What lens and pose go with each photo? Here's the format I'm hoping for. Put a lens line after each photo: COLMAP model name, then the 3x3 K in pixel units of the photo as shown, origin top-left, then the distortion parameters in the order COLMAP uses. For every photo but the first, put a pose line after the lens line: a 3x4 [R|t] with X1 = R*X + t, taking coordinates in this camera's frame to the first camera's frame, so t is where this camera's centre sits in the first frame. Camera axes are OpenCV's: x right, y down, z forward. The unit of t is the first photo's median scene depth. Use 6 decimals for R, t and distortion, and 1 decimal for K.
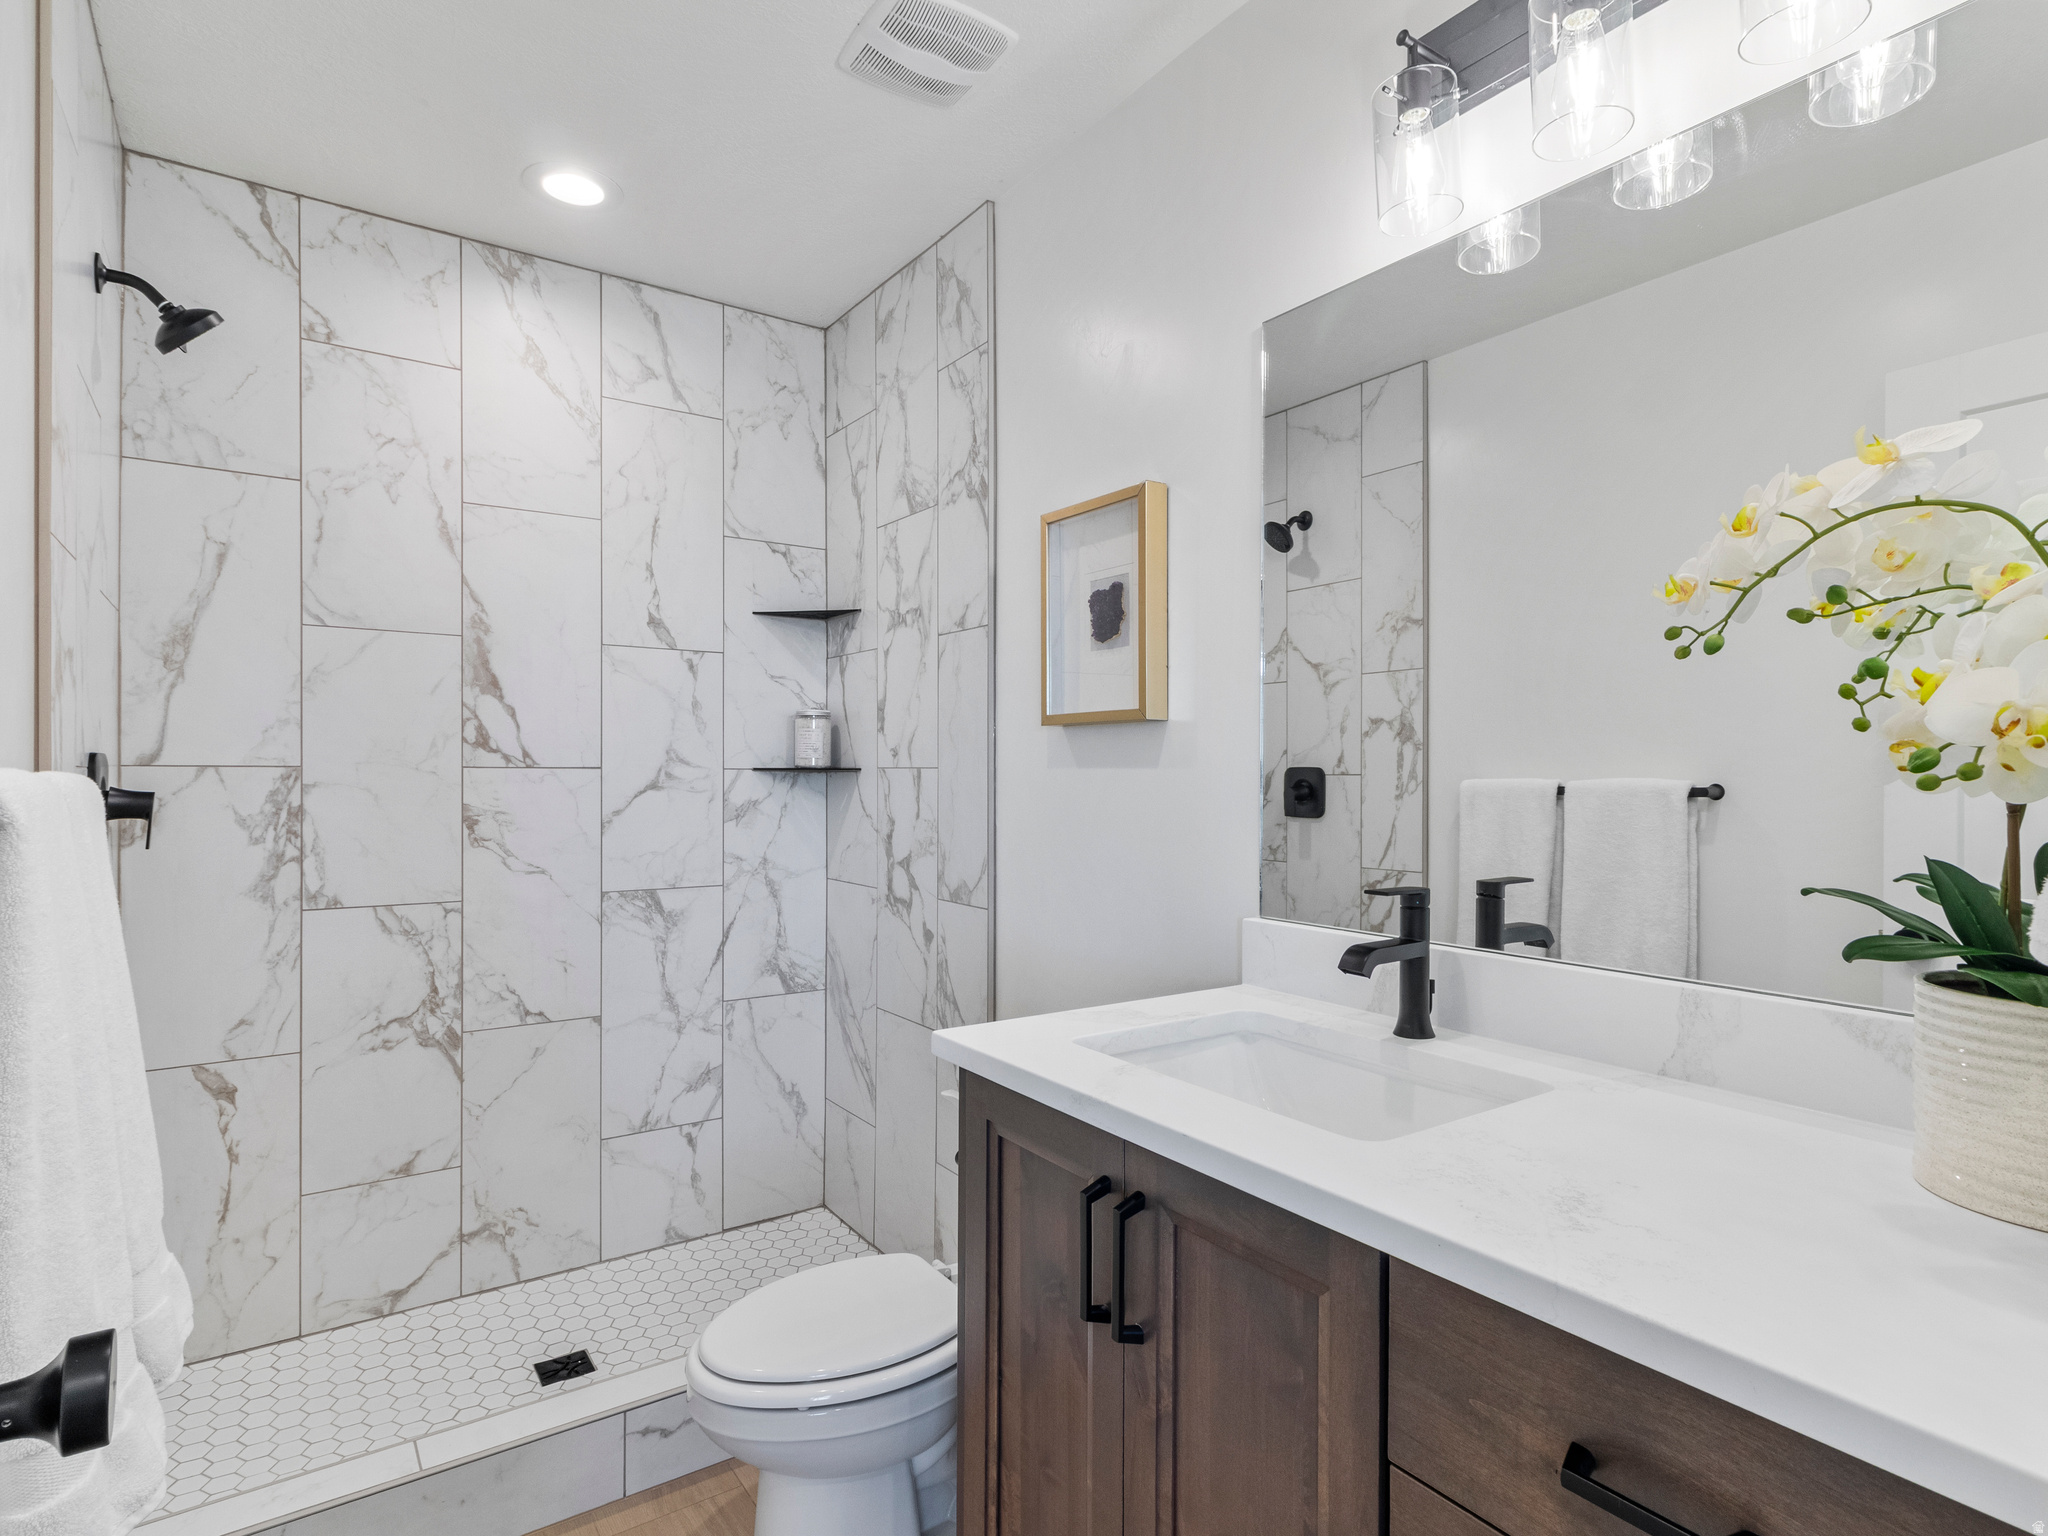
lens RADIAL K [[1088.3, 0, 1030.8], [0, 1088.3, 767.7], [0, 0, 1]] dist [0.004025, 0.000439]
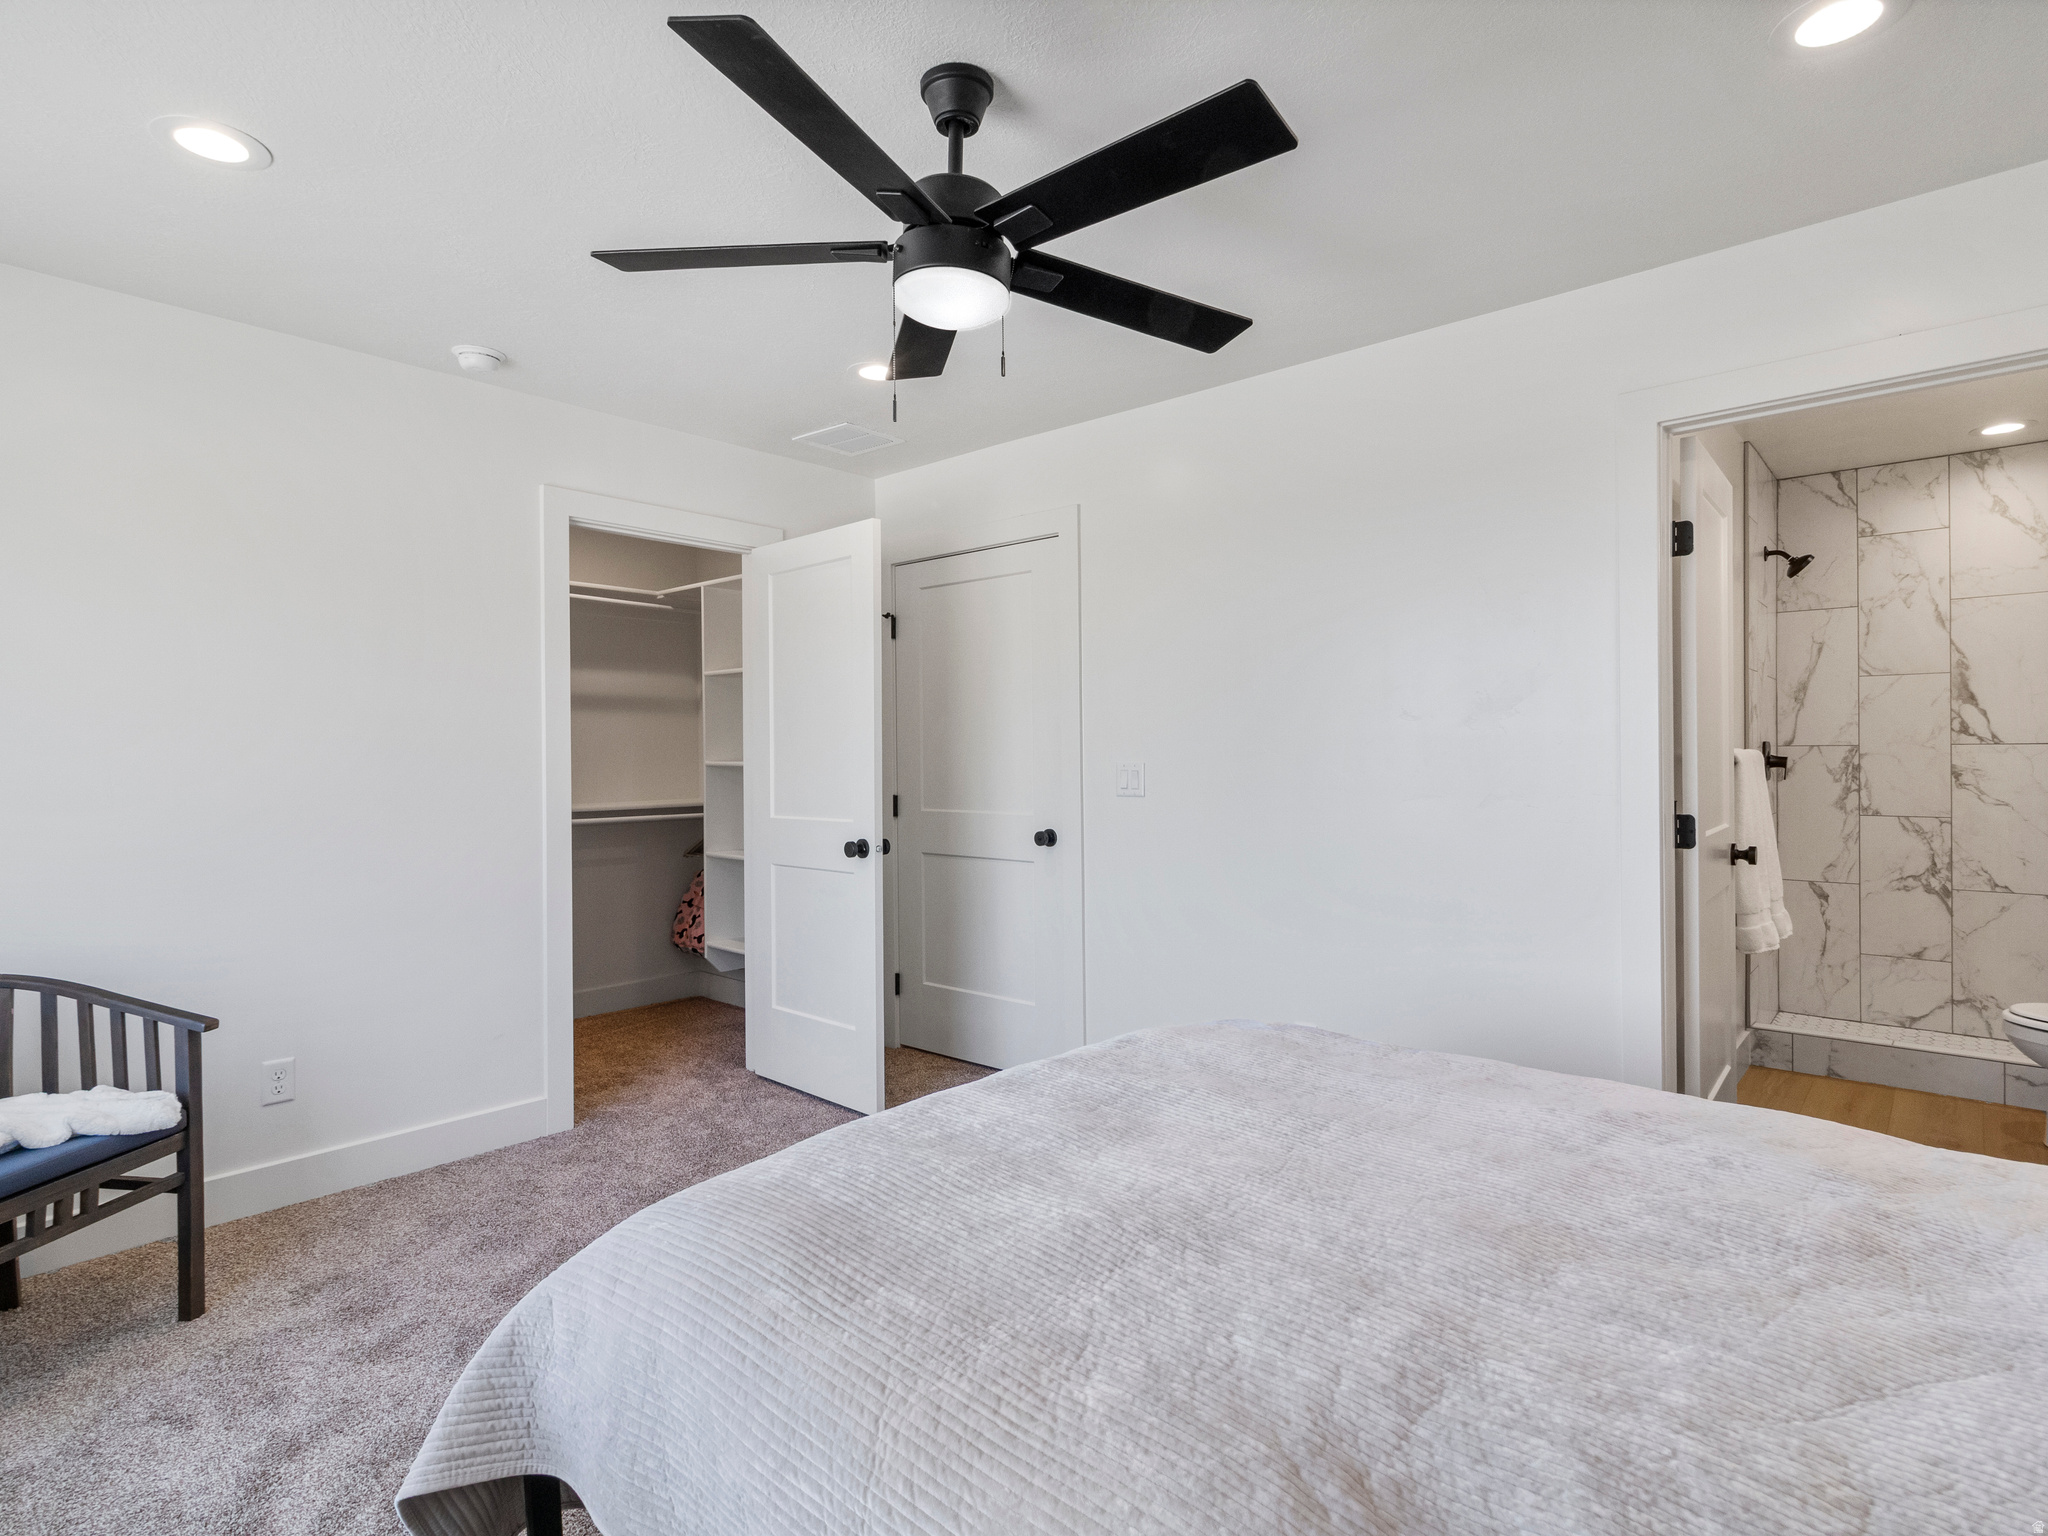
lens RADIAL K [[1088.3, 0, 1030.8], [0, 1088.3, 767.7], [0, 0, 1]] dist [0.004025, 0.000439]
pose [[0.247431, 0.009601, -0.968858, 0.895268], [0.015199, 0.999789, 0.013789, -0.010364], [0.968786, -0.018137, 0.247233, -0.976155]]
